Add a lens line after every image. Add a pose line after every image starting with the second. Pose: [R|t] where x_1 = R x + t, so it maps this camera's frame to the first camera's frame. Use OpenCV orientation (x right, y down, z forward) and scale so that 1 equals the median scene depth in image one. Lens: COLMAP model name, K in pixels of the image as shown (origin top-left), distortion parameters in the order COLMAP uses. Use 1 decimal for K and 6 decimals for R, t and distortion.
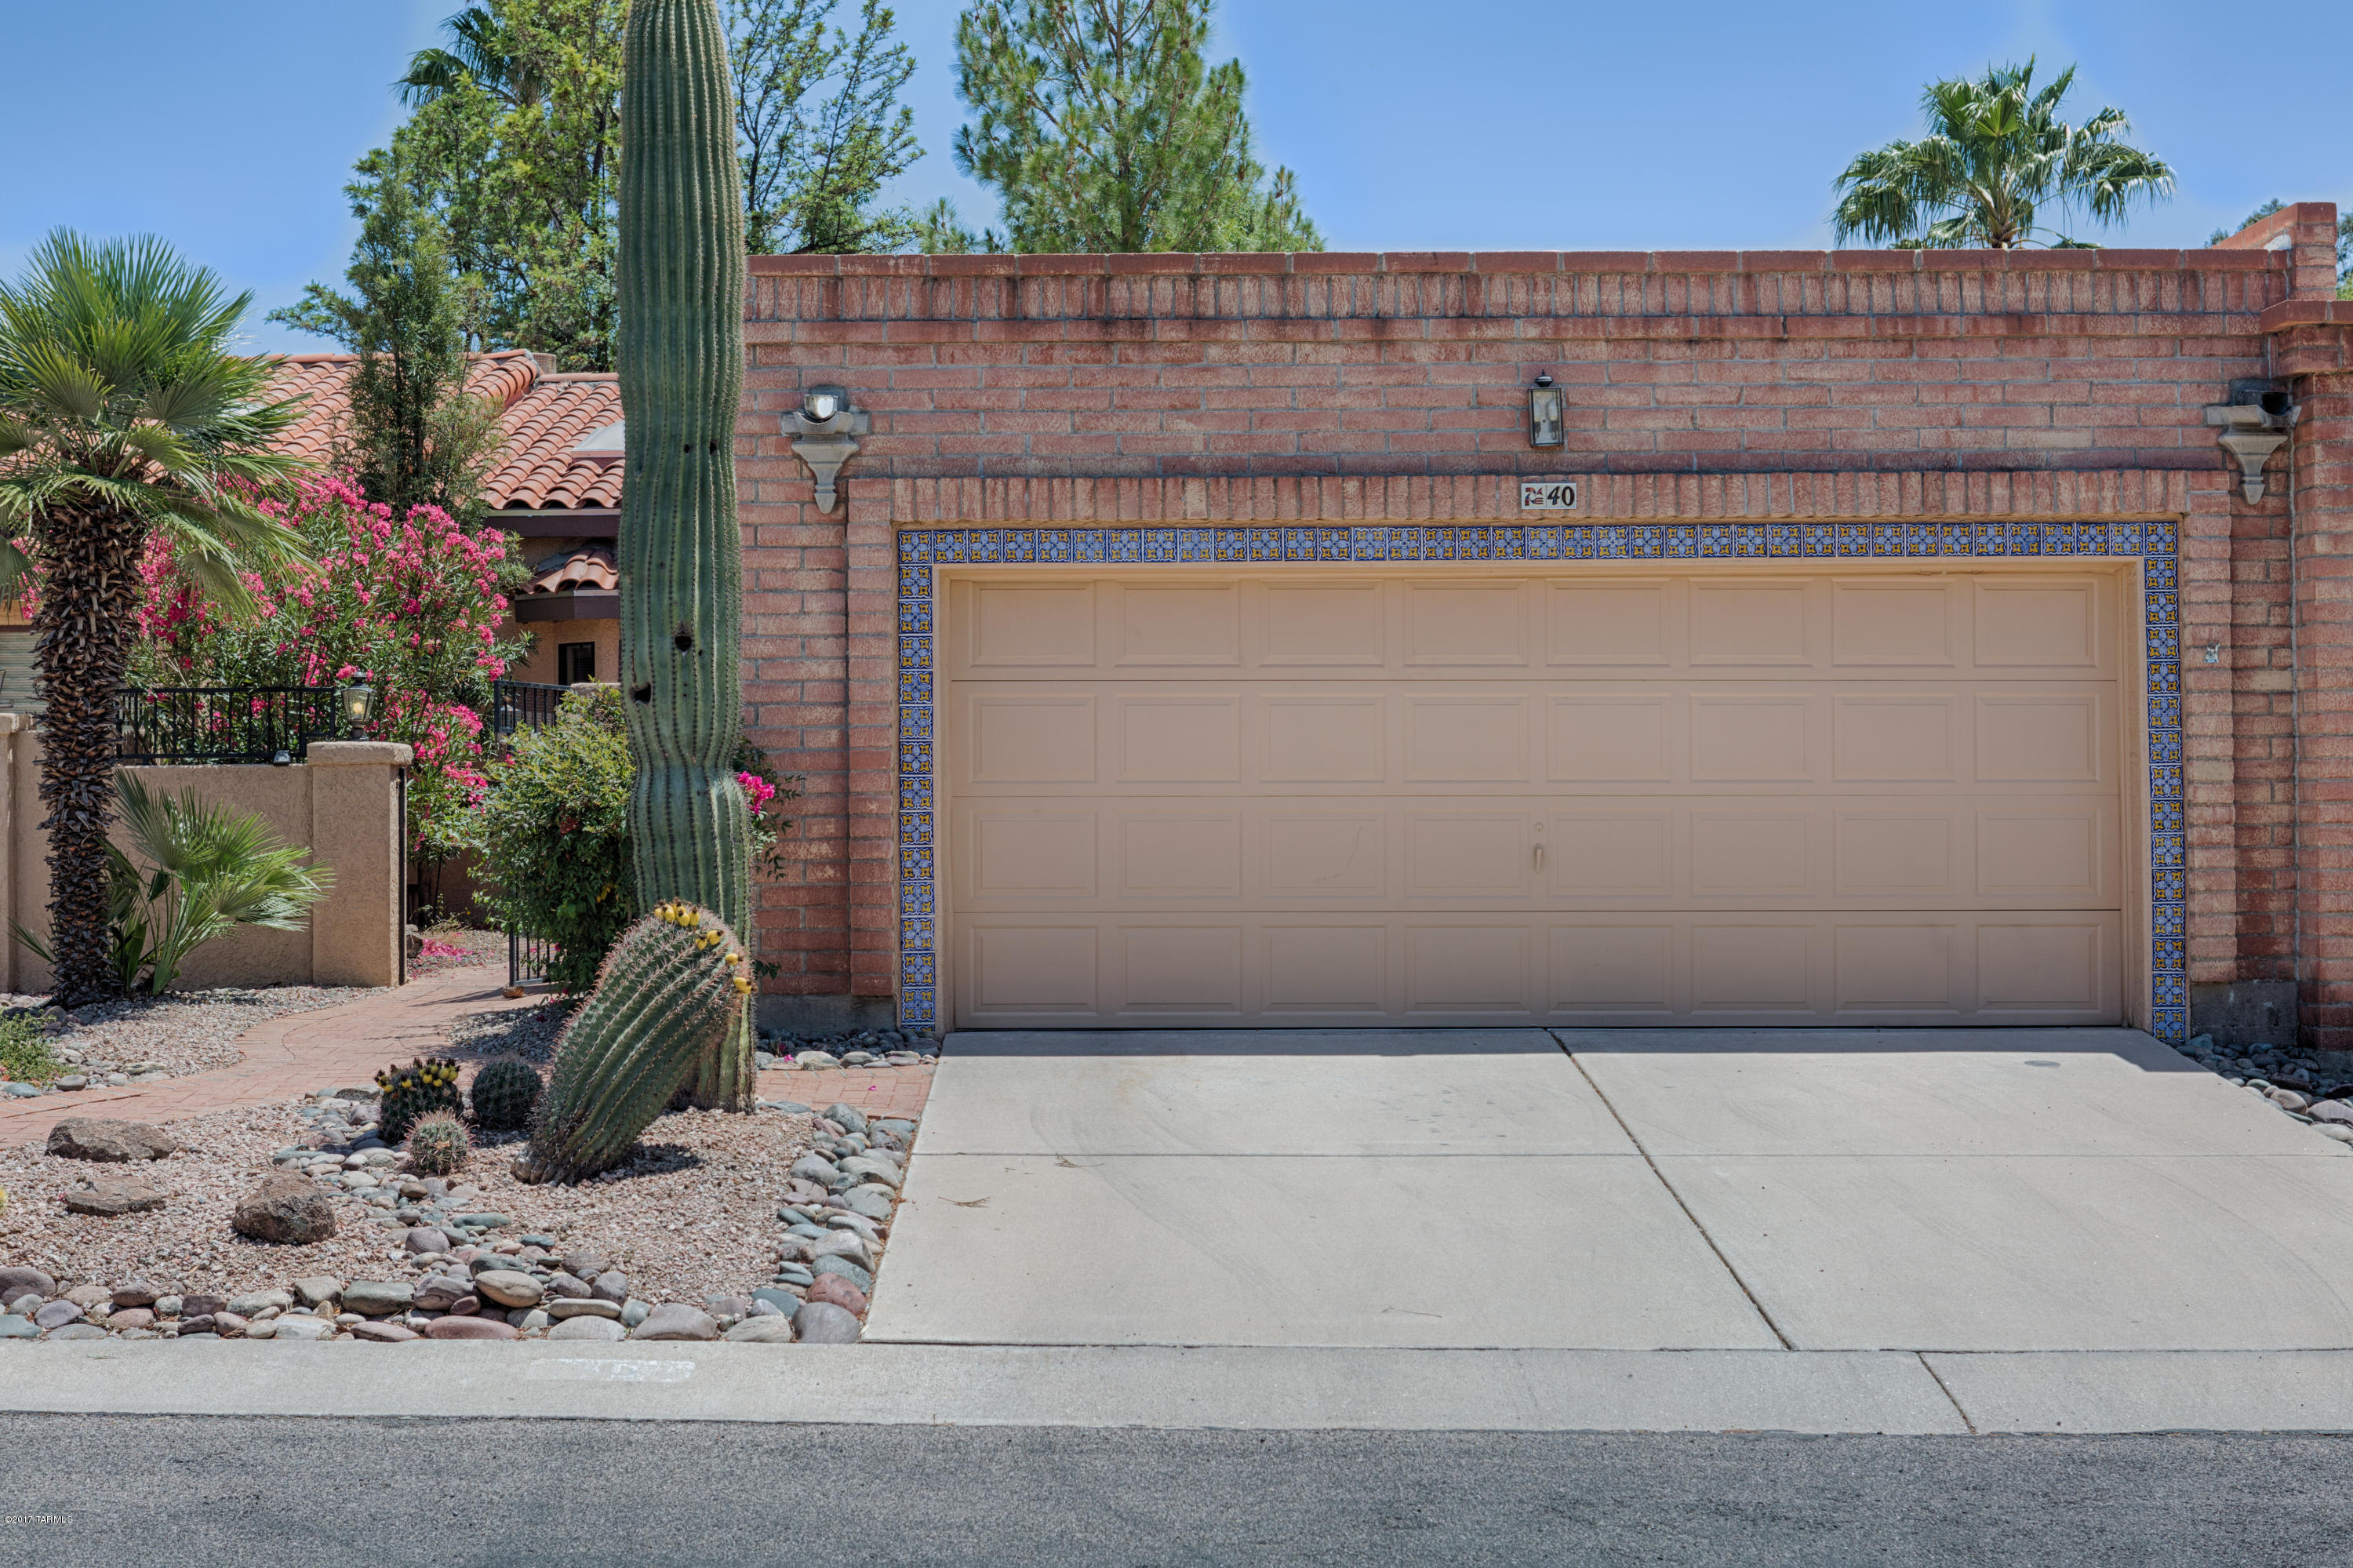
lens RADIAL K [[3557.9, 0, 1176.5], [0, 3557.9, 784.0], [0, 0, 1]] dist [-0.063603, -0.121209]
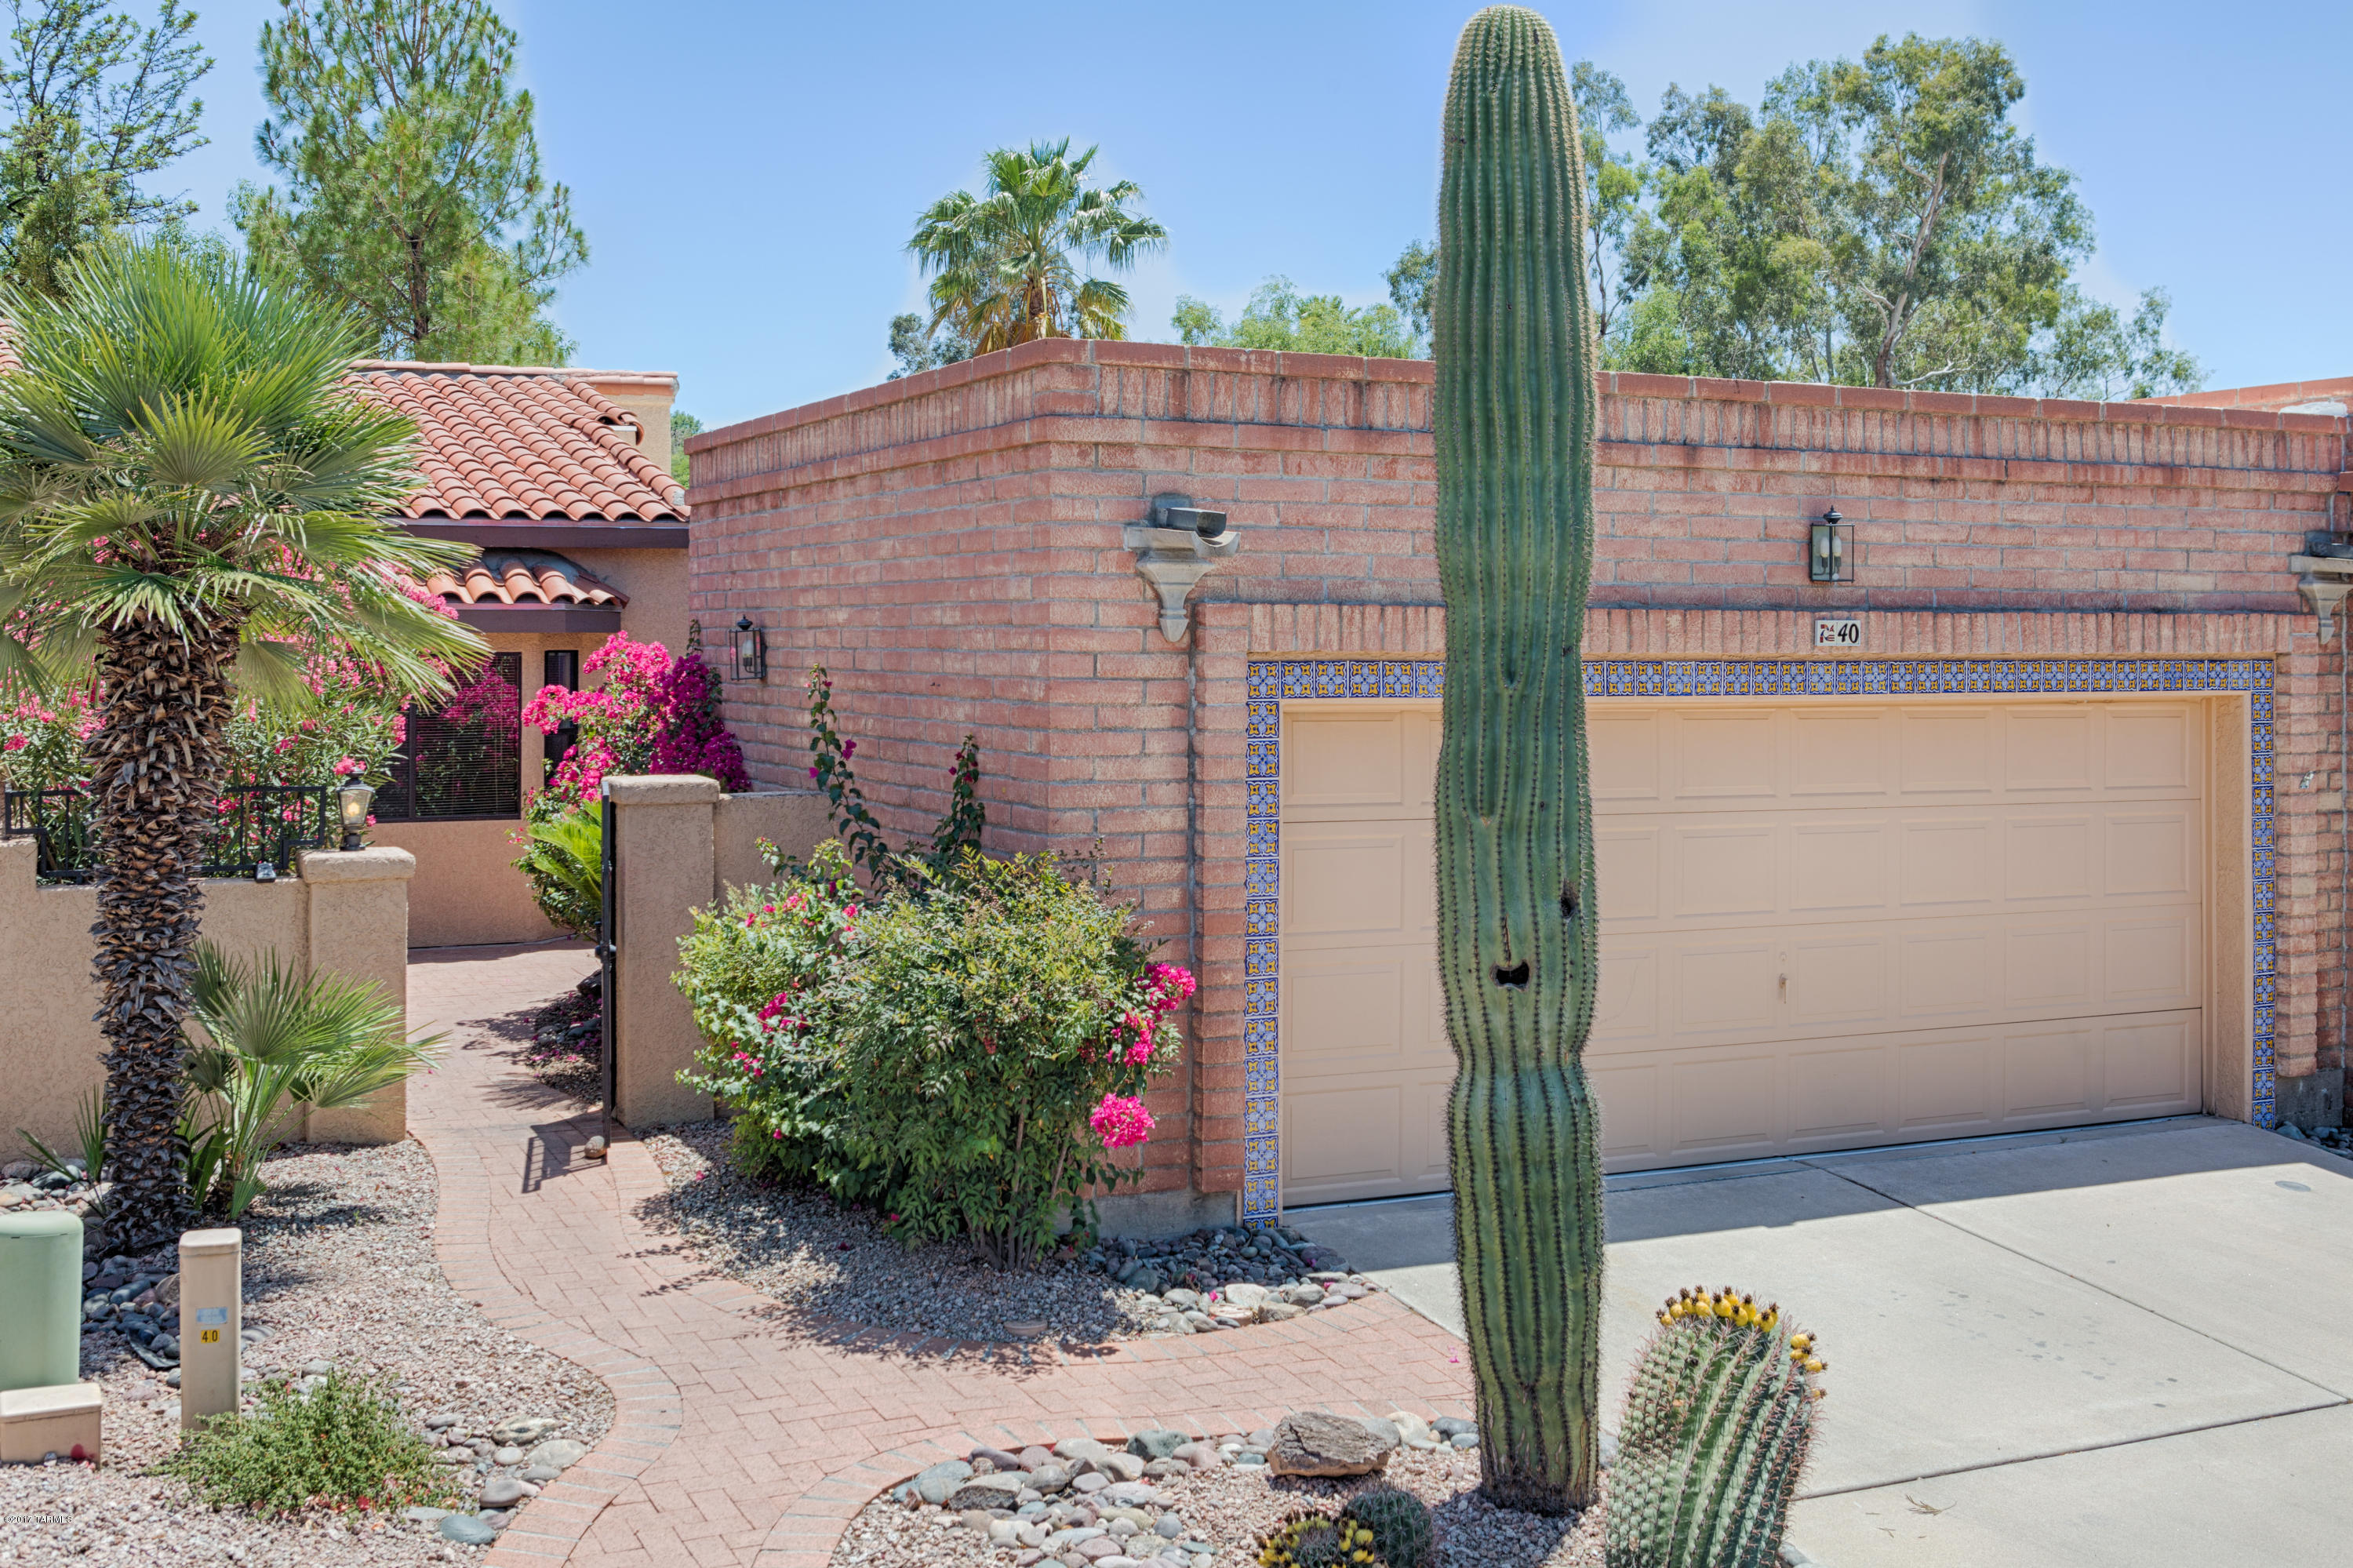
lens RADIAL K [[2496.4, 0, 1175.0], [0, 2496.4, 609.3], [0, 0, 1]] dist [-0.040518, 0.027187]
pose [[0.907236, 0.016558, 0.420297, -0.355310], [-0.014830, 0.999863, -0.007380, -0.079252], [-0.420361, 0.000463, 0.907357, 0.442309]]
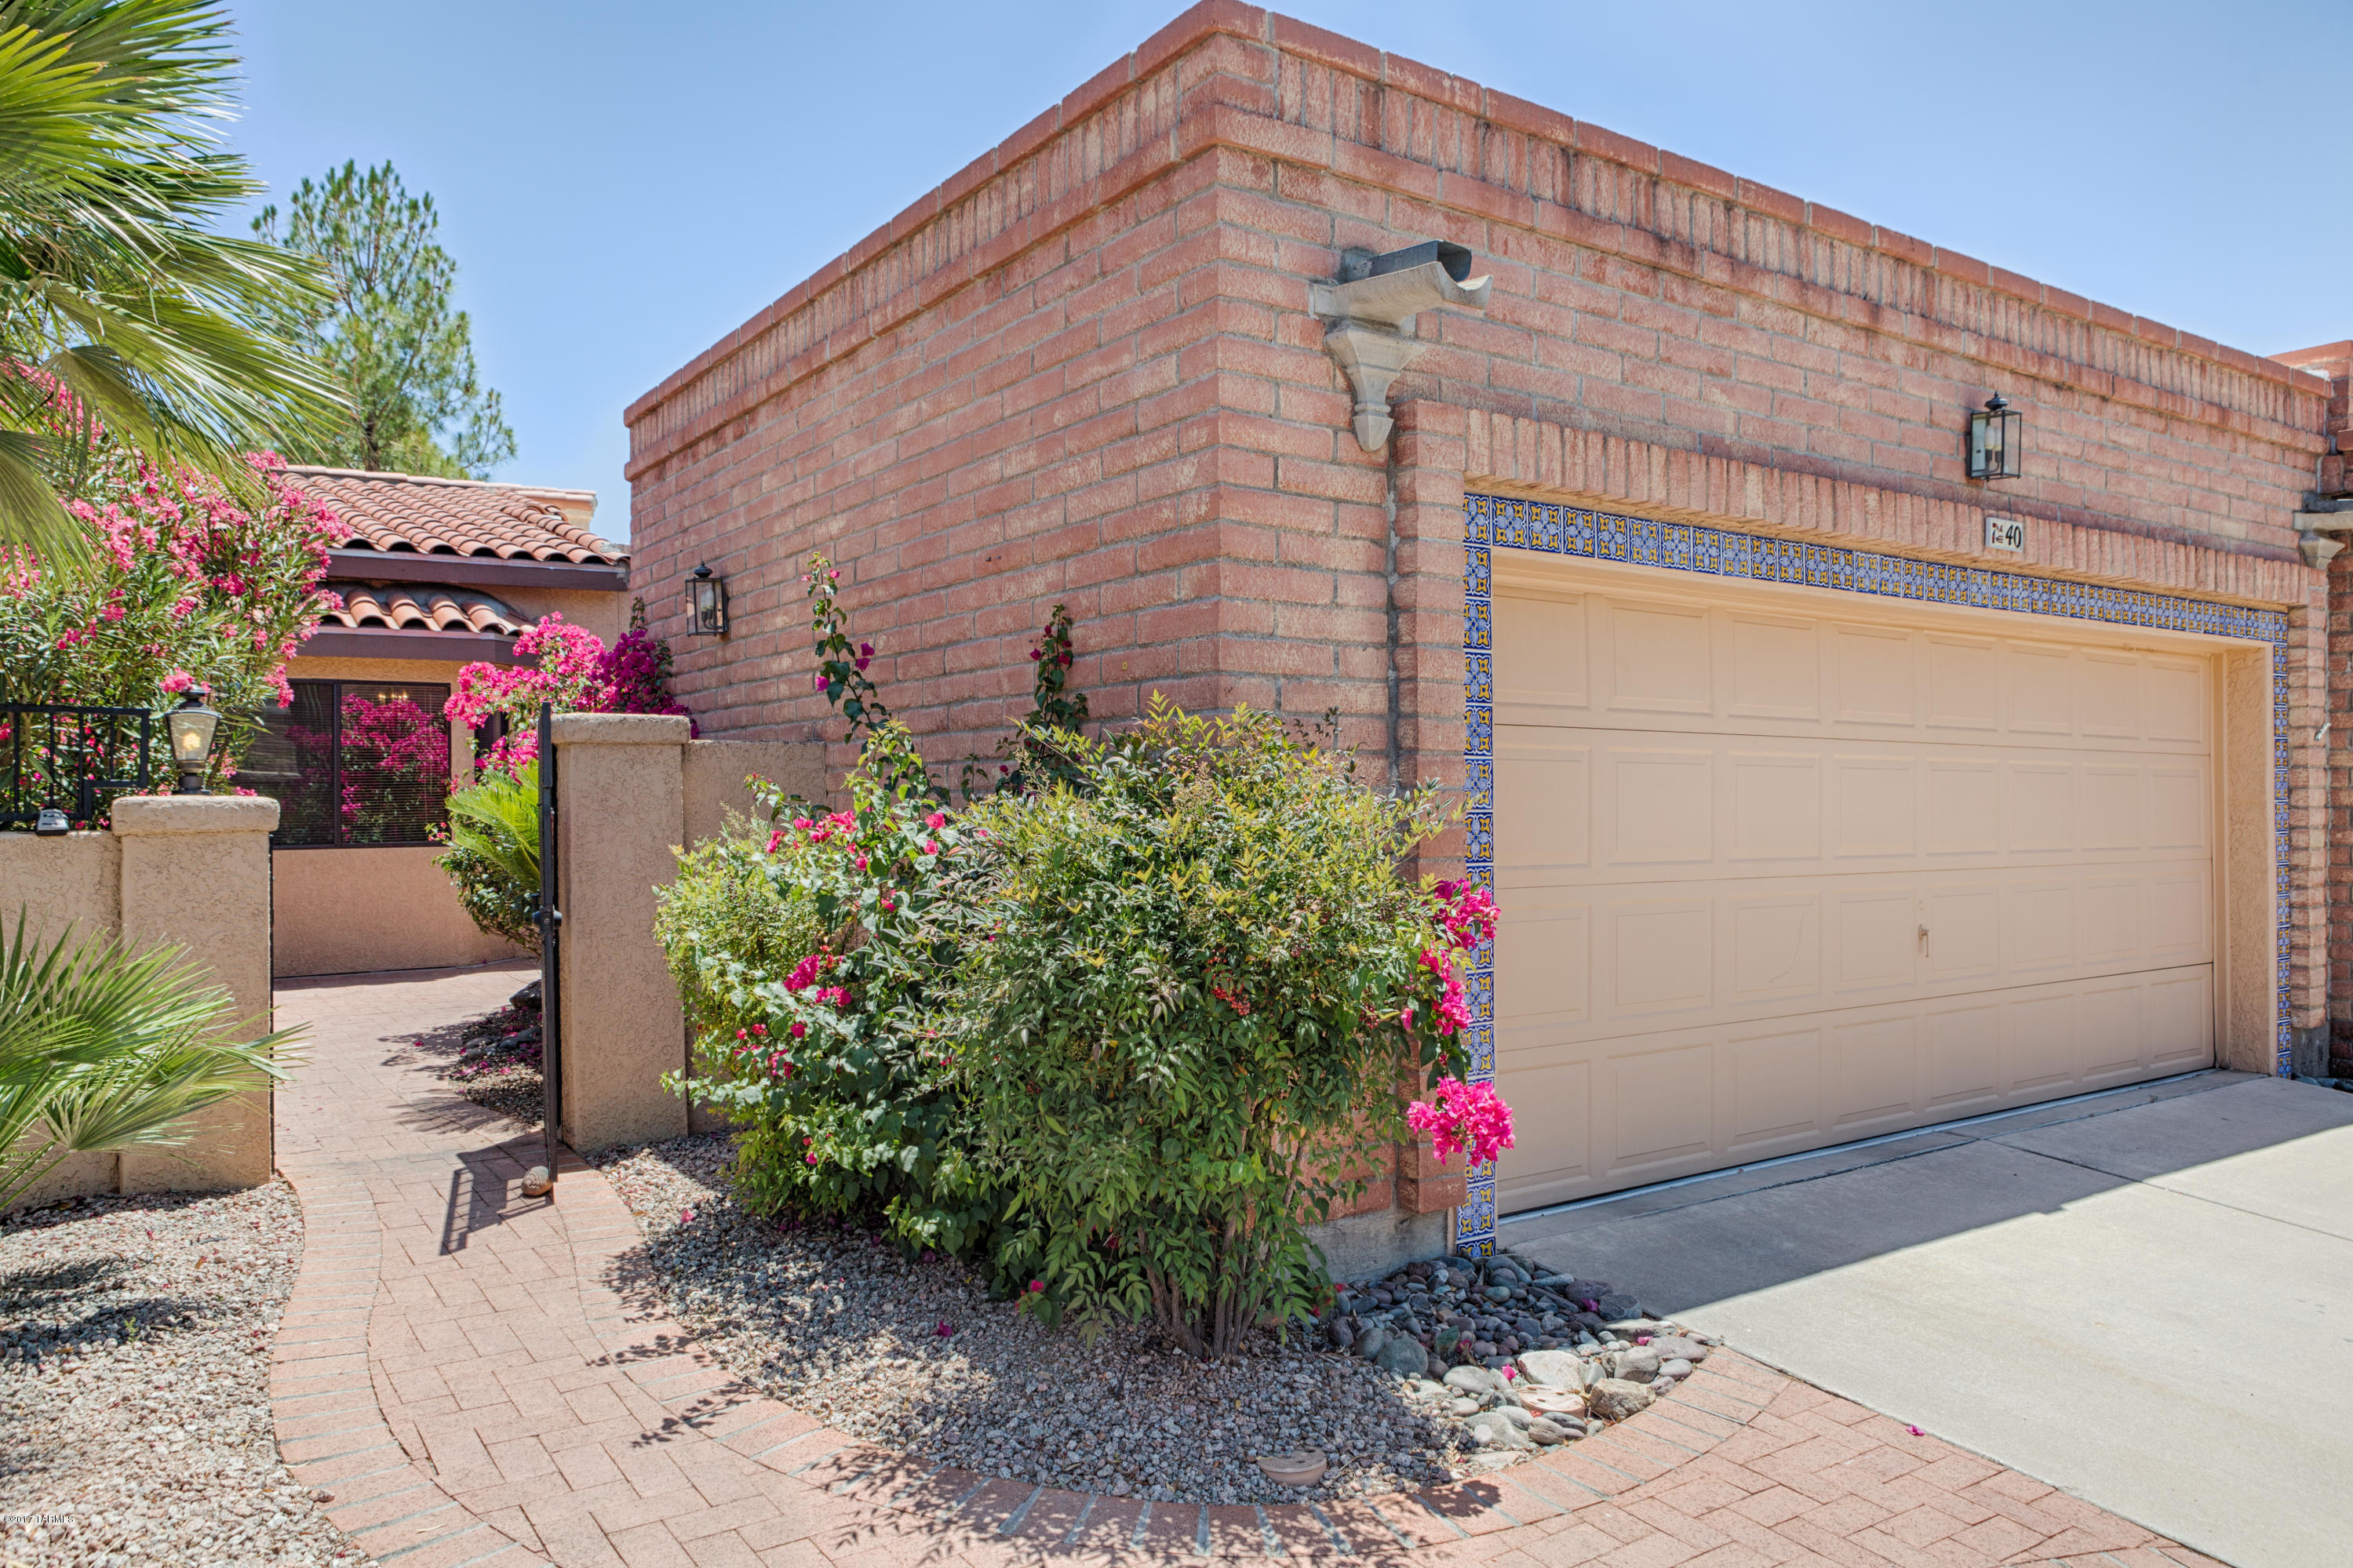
lens RADIAL K [[1618.1, 0, 1174.3], [0, 1618.1, 802.7], [0, 0, 1]] dist [-0.073785, 0.086809]
pose [[0.830714, 0.002946, 0.556691, -0.285235], [-0.005572, 0.999980, 0.003023, -0.014387], [-0.556671, -0.005613, 0.830714, 0.780790]]
